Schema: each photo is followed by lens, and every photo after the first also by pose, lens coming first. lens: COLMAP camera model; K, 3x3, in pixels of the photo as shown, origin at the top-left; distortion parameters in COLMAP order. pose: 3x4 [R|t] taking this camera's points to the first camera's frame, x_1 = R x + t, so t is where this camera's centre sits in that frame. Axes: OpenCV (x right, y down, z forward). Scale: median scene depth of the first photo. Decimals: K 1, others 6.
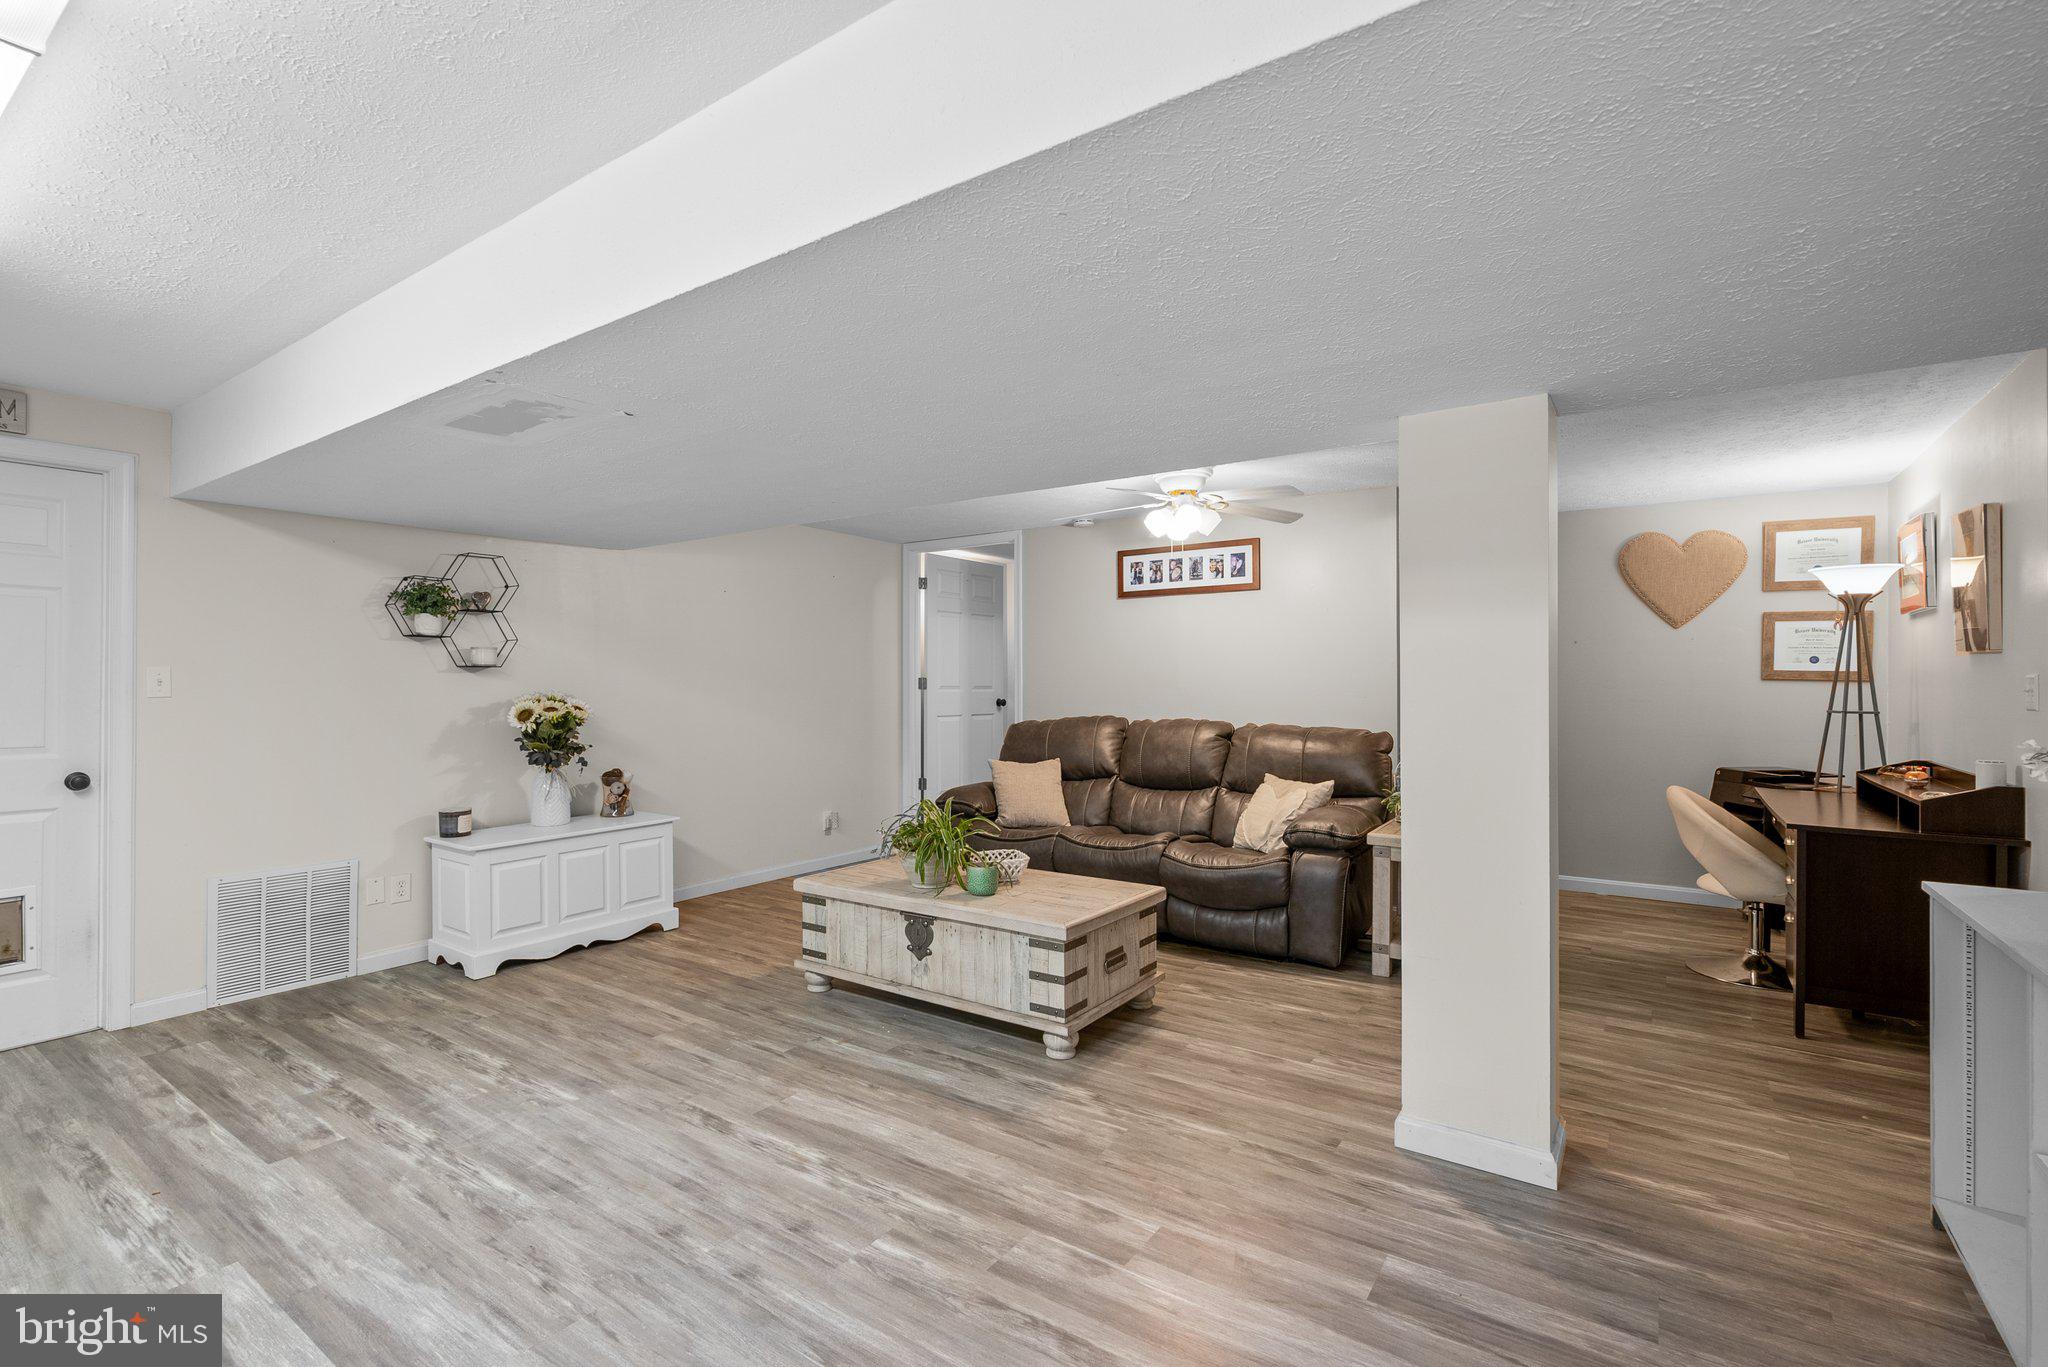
lens RADIAL K [[919.7, 0, 1014.9], [0, 919.7, 677.2], [0, 0, 1]] dist [-0.003242, -0.000291]
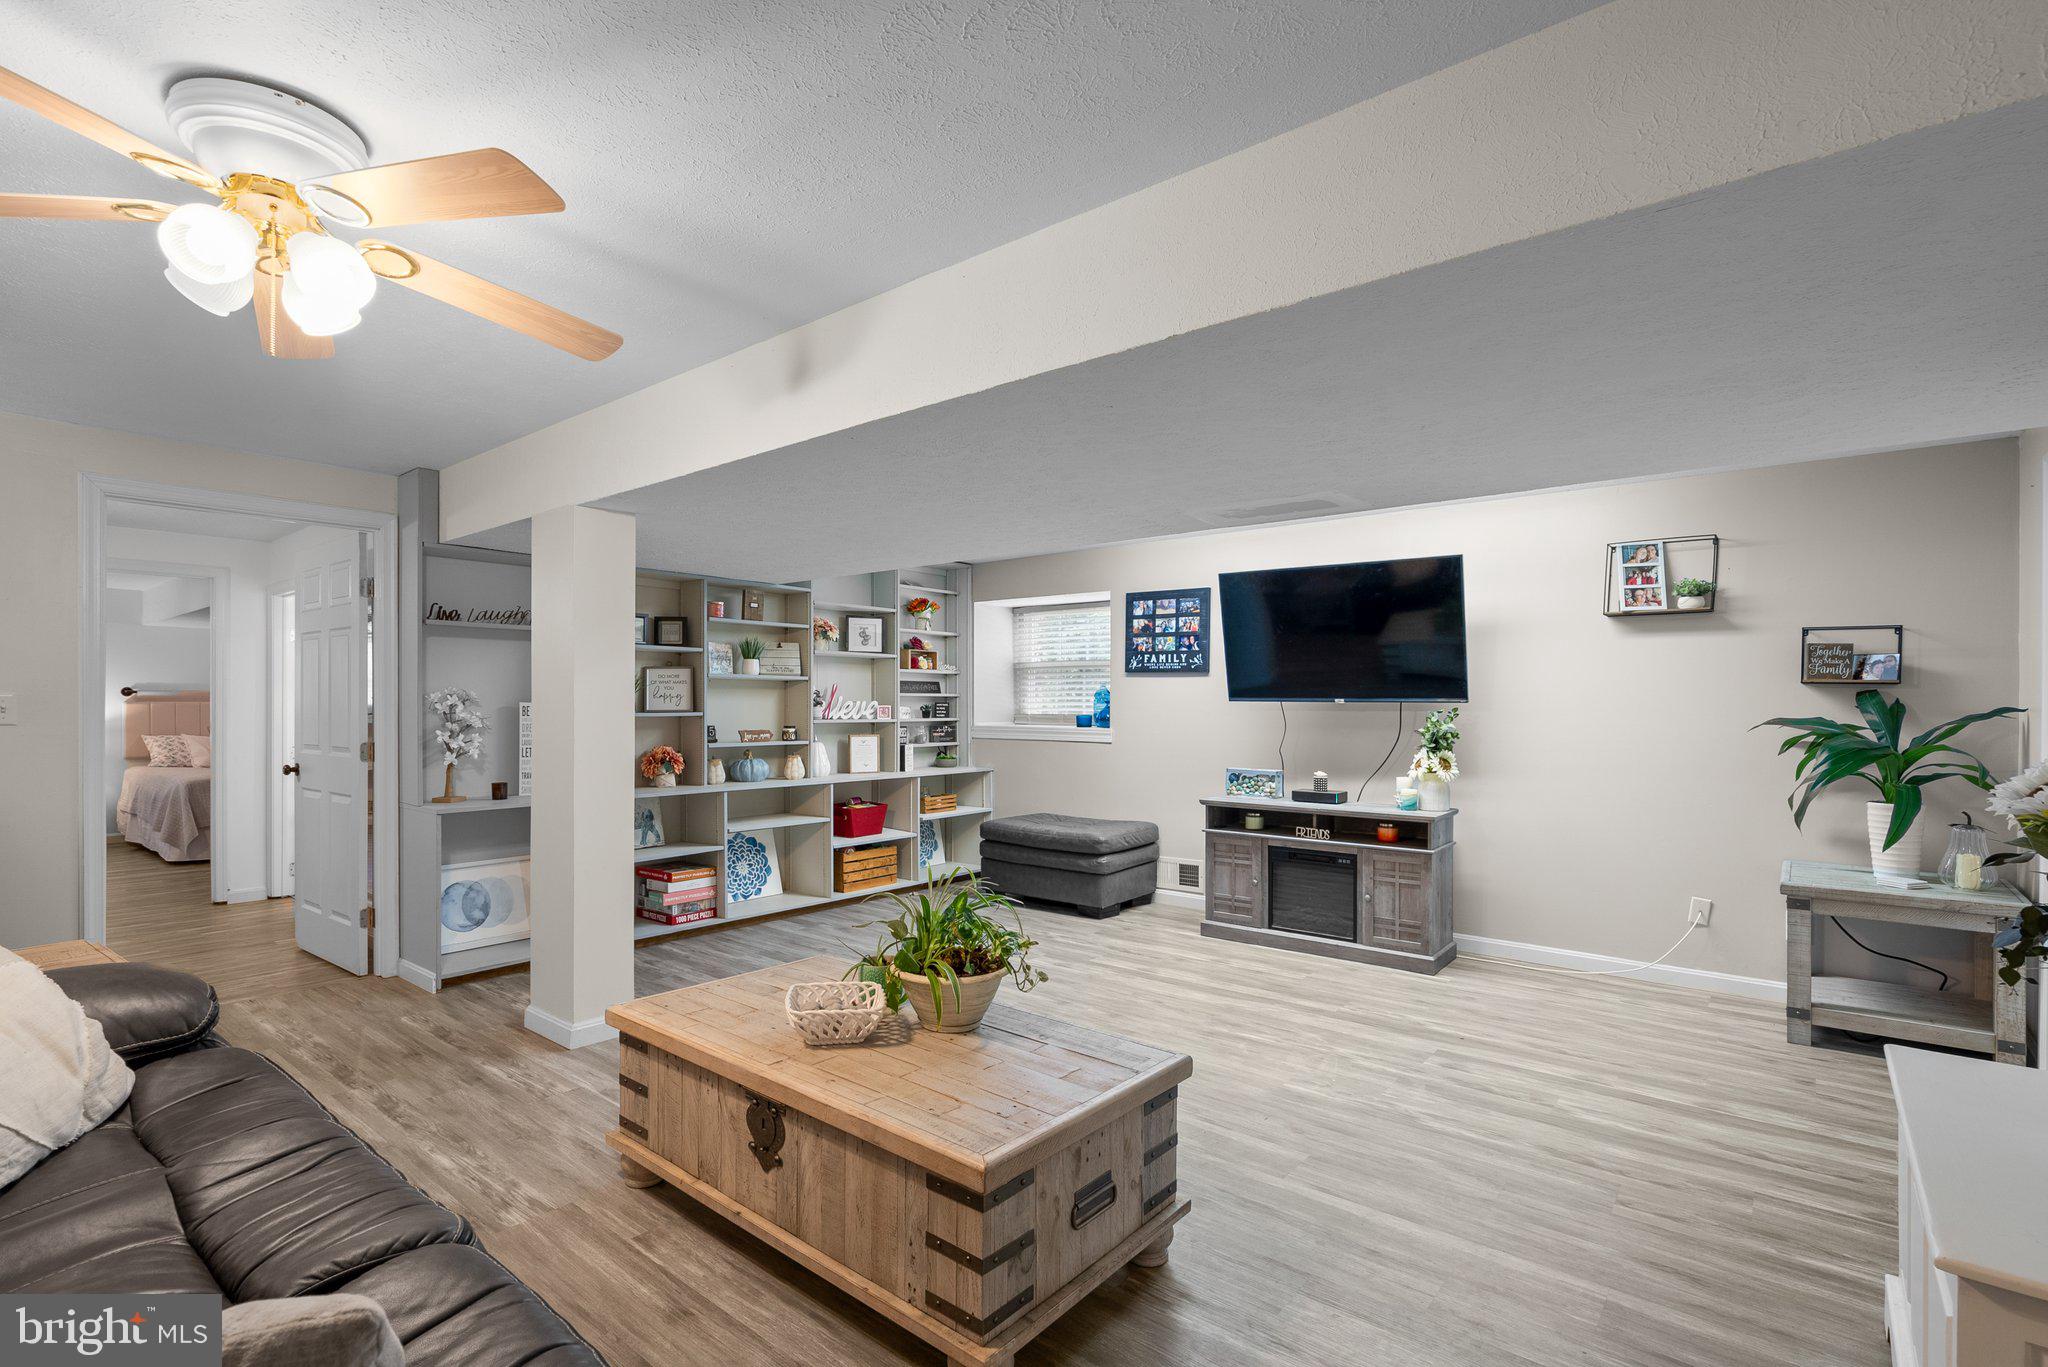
lens RADIAL K [[962.8, 0, 996.0], [0, 962.8, 714.8], [0, 0, 1]] dist [-0.003834, 0.000604]
pose [[-0.995504, -0.002733, 0.094680, -0.195442], [-0.002664, 0.999996, 0.000863, 0.015214], [-0.094682, 0.000606, -0.995507, 1.748229]]
